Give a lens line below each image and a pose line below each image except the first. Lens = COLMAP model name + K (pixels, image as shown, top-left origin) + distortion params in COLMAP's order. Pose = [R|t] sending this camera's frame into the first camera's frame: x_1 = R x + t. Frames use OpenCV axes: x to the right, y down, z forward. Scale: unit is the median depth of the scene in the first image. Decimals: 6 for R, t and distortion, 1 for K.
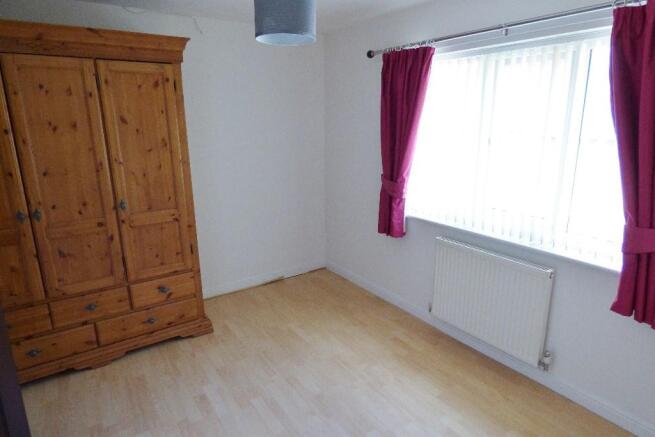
lens RADIAL K [[397.3, 0, 330.1], [0, 397.3, 217.6], [0, 0, 1]] dist [0.009360, 0.001293]
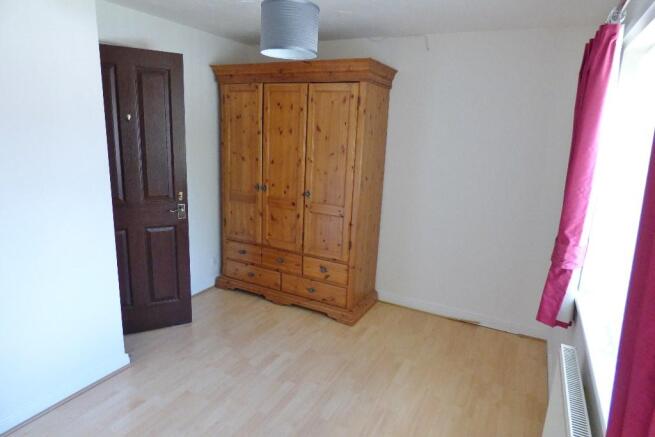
lens RADIAL K [[397.3, 0, 330.5], [0, 397.3, 219.3], [0, 0, 1]] dist [0.009360, 0.001293]
pose [[0.467519, 0.229409, -0.853696, 0.637434], [-0.262372, 0.958231, 0.113814, -0.118307], [0.844148, 0.170776, 0.508182, 0.421488]]
